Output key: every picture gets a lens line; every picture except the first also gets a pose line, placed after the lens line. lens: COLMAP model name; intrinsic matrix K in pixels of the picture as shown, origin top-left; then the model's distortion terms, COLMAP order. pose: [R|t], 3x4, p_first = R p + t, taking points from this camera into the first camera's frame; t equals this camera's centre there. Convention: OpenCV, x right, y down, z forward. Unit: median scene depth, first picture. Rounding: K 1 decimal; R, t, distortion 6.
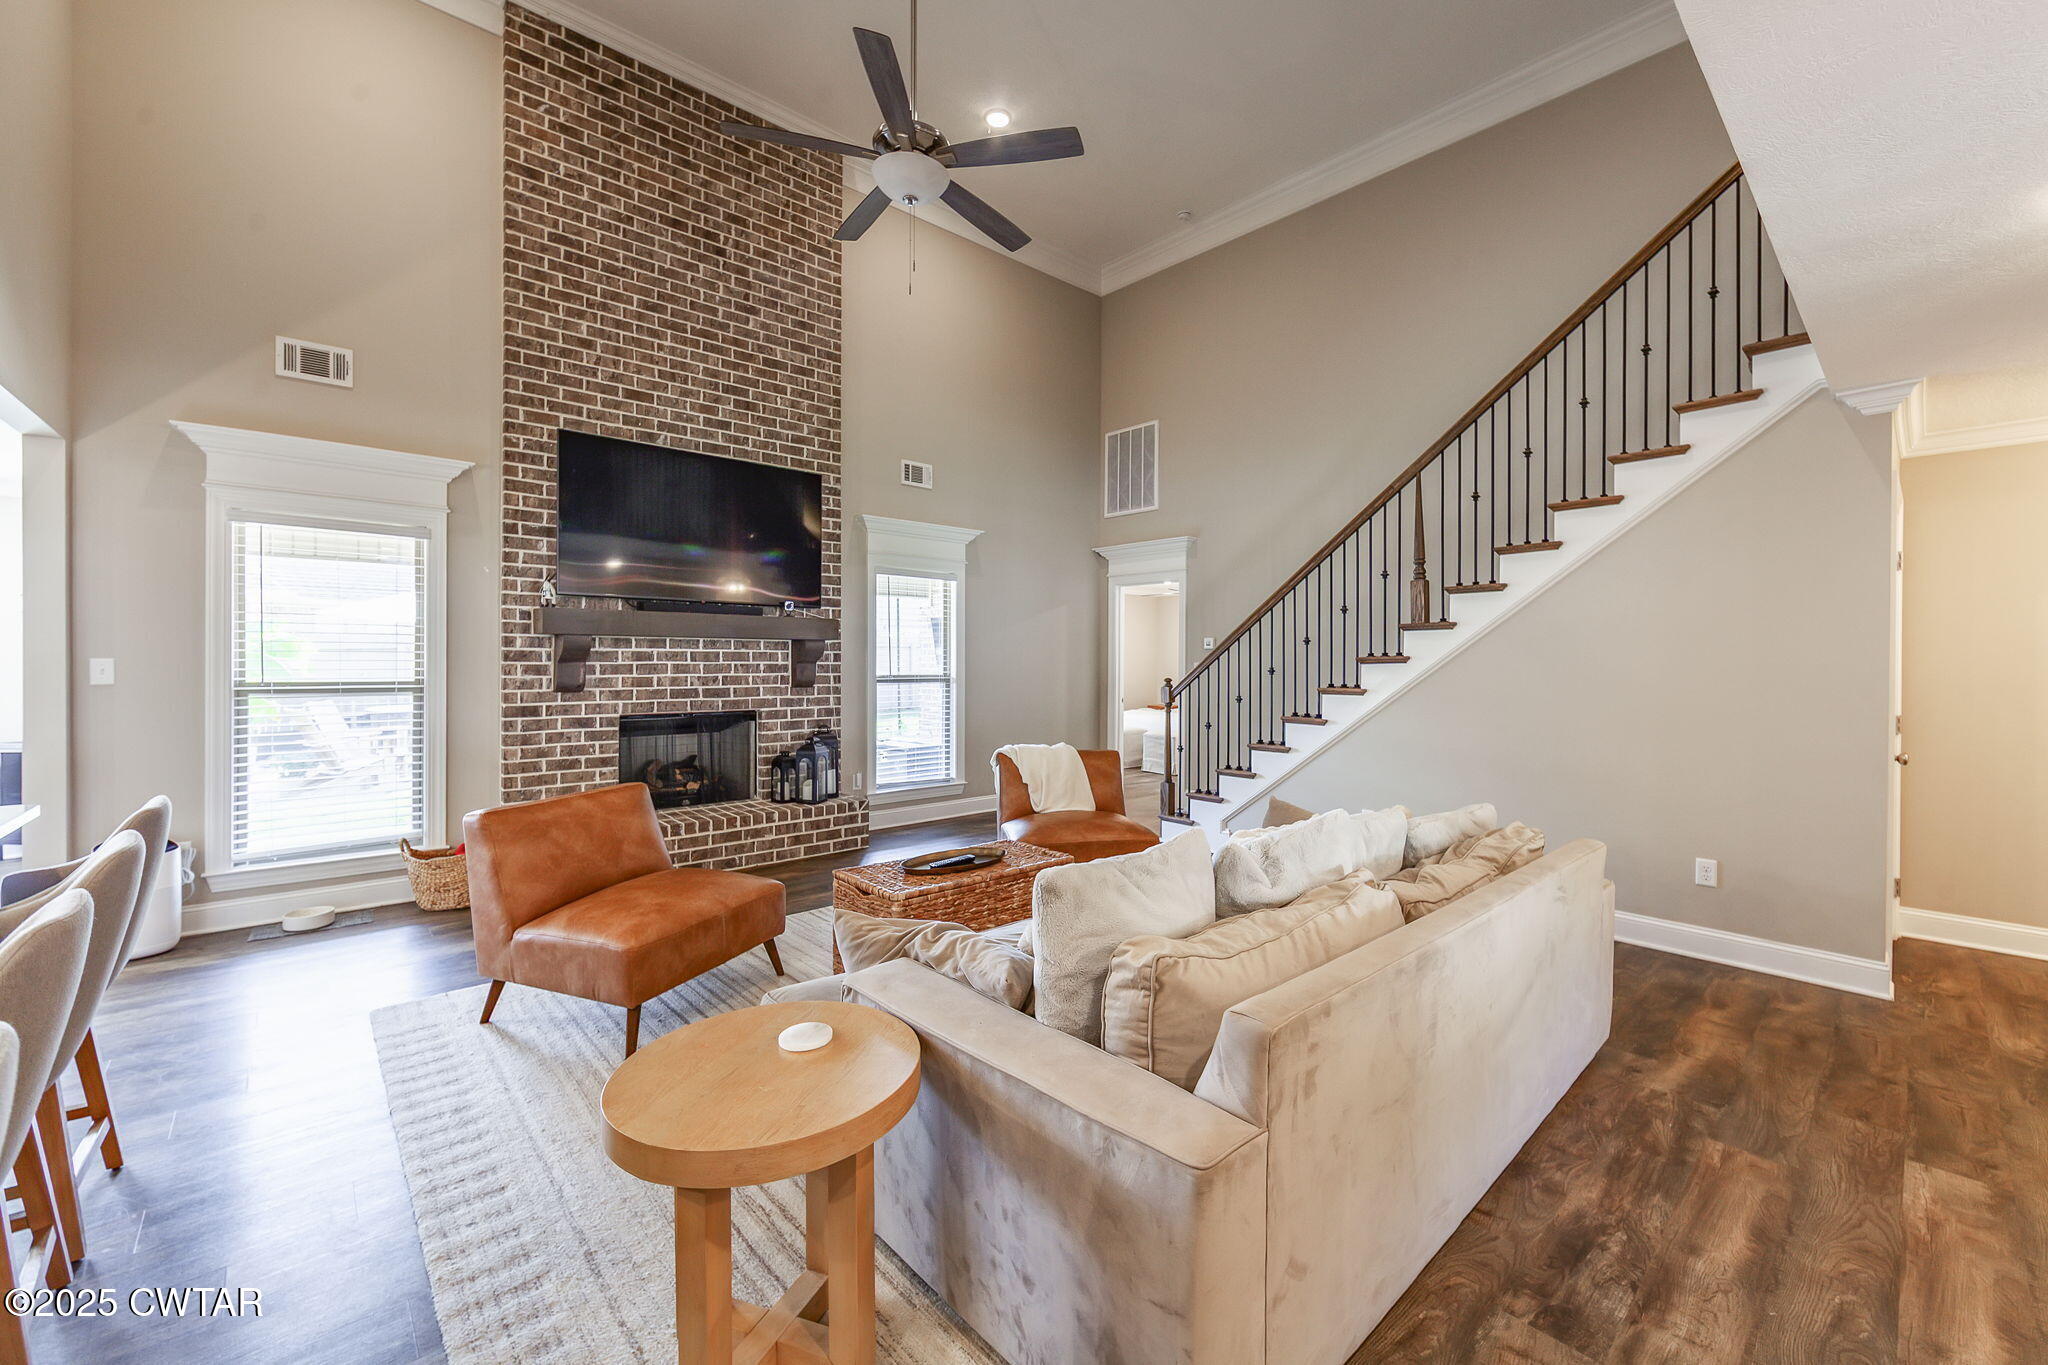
lens RADIAL K [[818.6, 0, 1044.3], [0, 818.6, 667.4], [0, 0, 1]] dist [-0.001477, 0.000043]
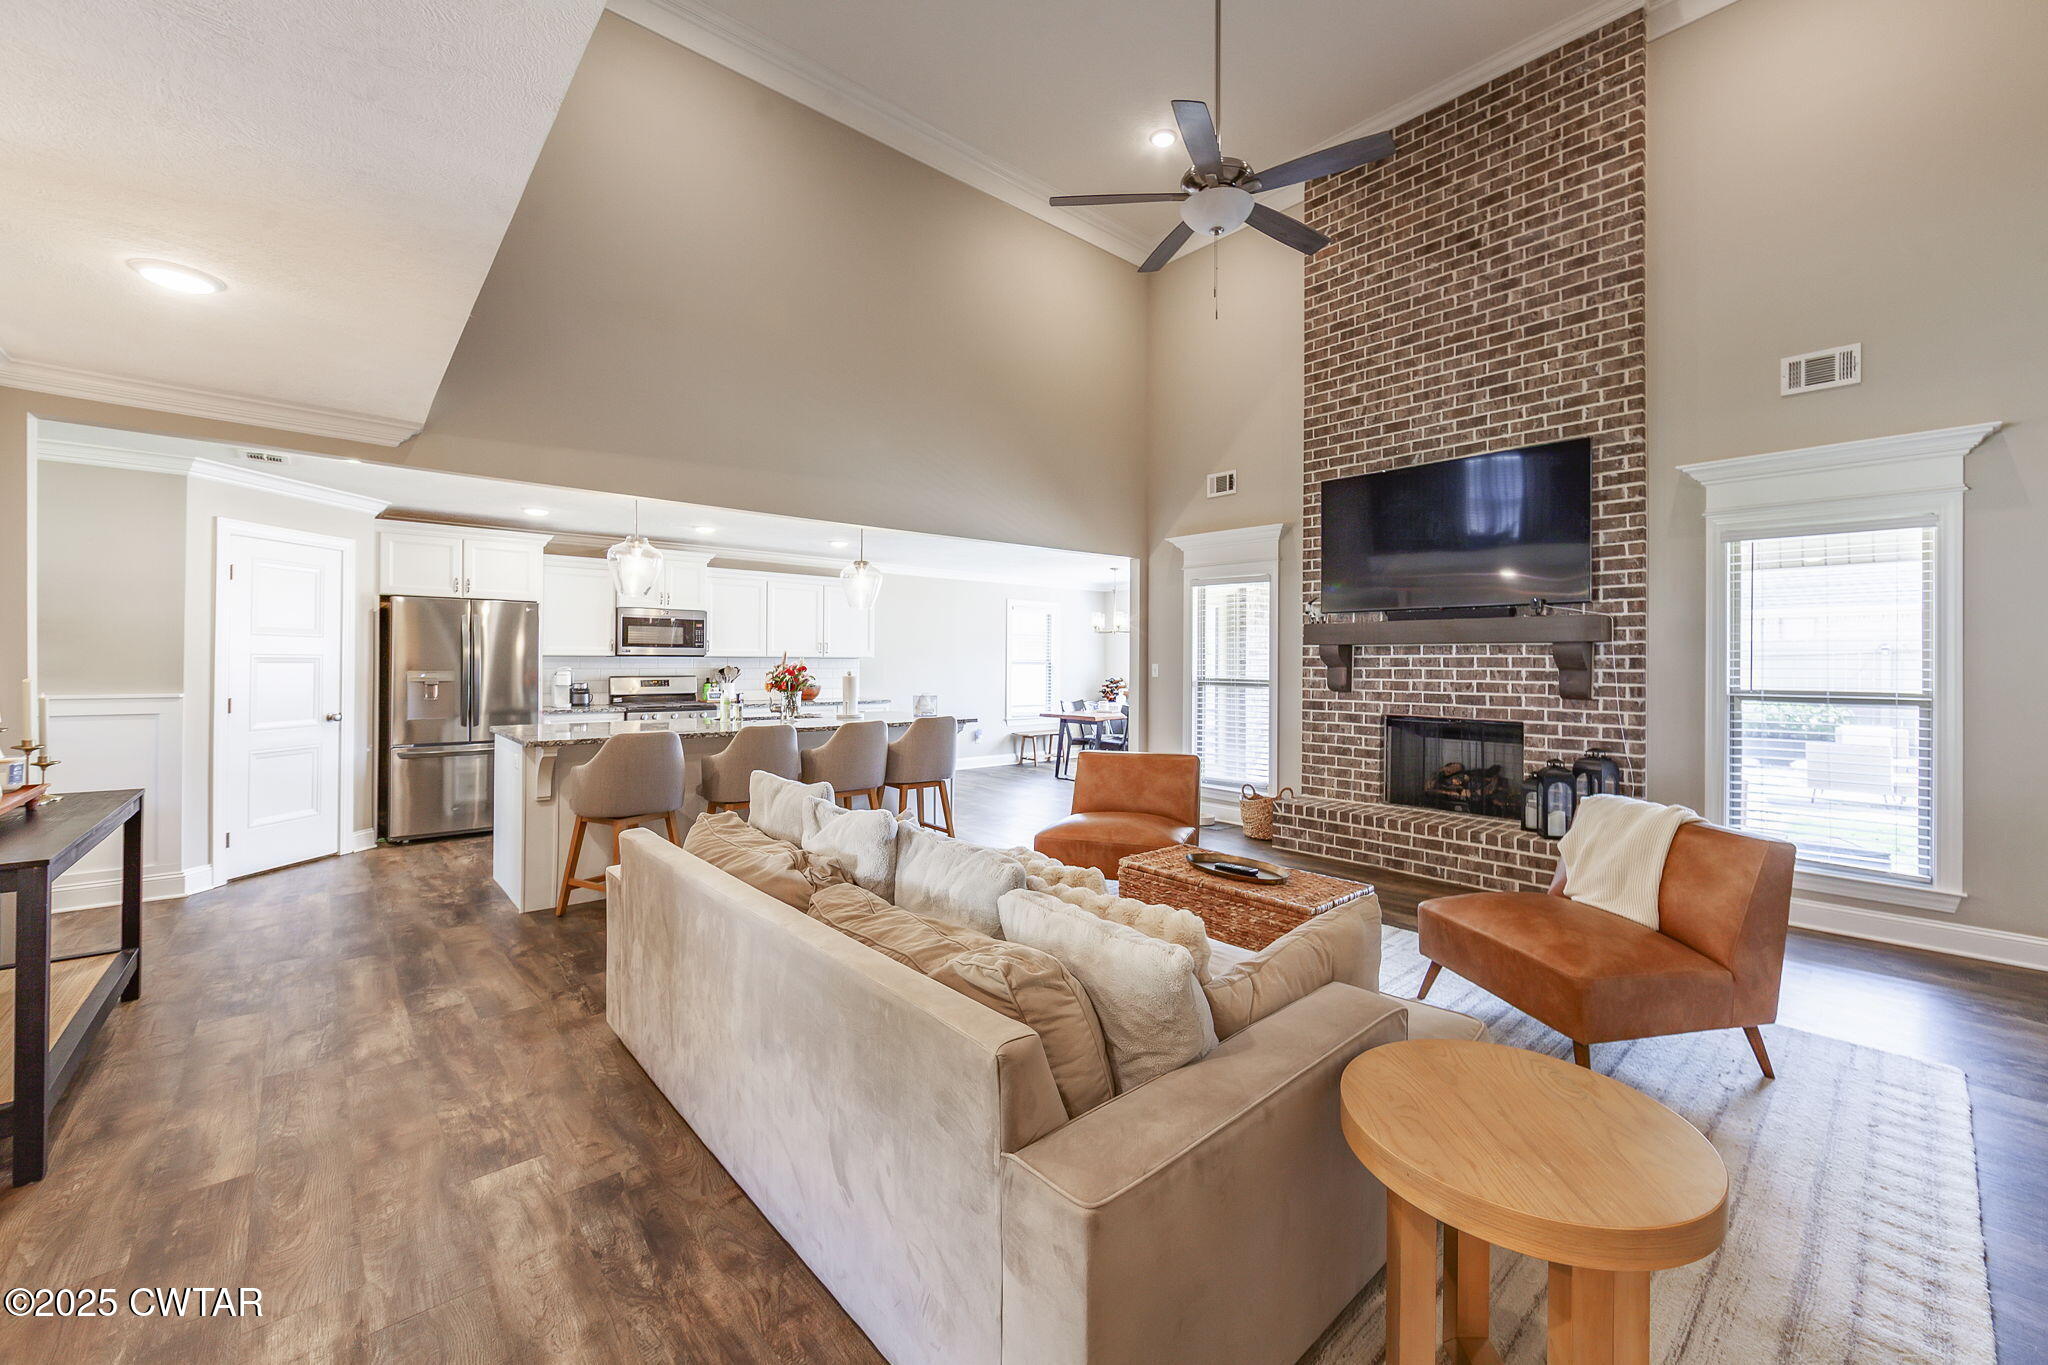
lens RADIAL K [[814.9, 0, 1045.4], [0, 814.9, 659.1], [0, 0, 1]] dist [-0.000370, -0.000425]
pose [[-0.008188, -0.007867, -0.999936, 0.581355], [-0.014838, 0.999860, -0.007745, -0.002237], [0.999856, 0.014773, -0.008303, 0.517210]]
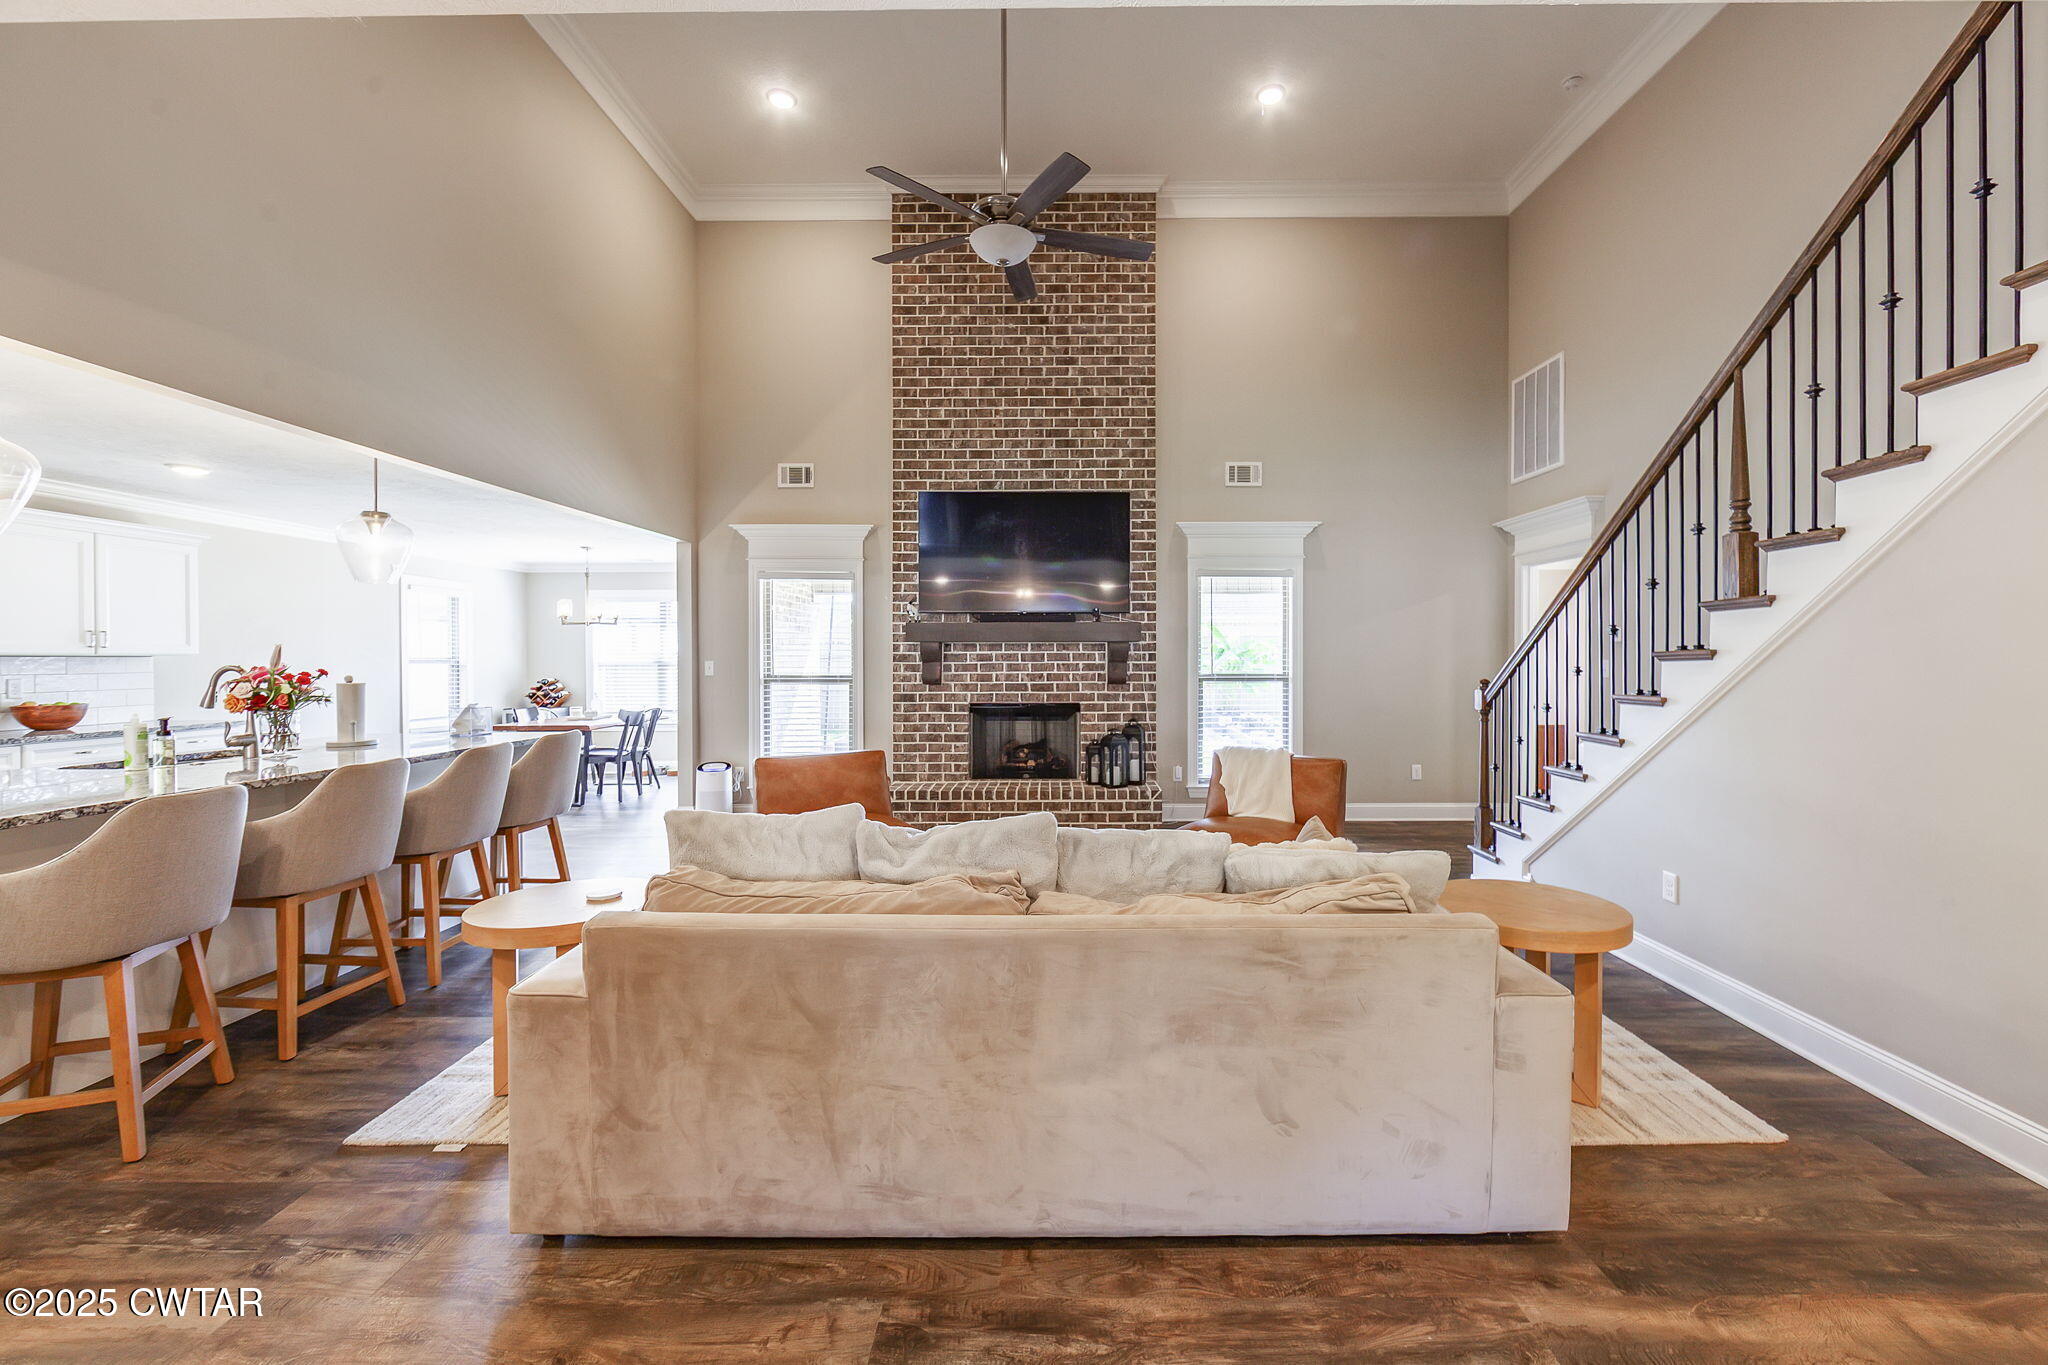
lens RADIAL K [[819.7, 0, 1052.6], [0, 819.7, 668.9], [0, 0, 1]] dist [-0.000710, -0.000108]
pose [[0.734135, 0.002476, -0.678999, 0.441090], [-0.000841, 0.999996, 0.002736, 0.000698], [0.679003, -0.001438, 0.734134, 0.127165]]
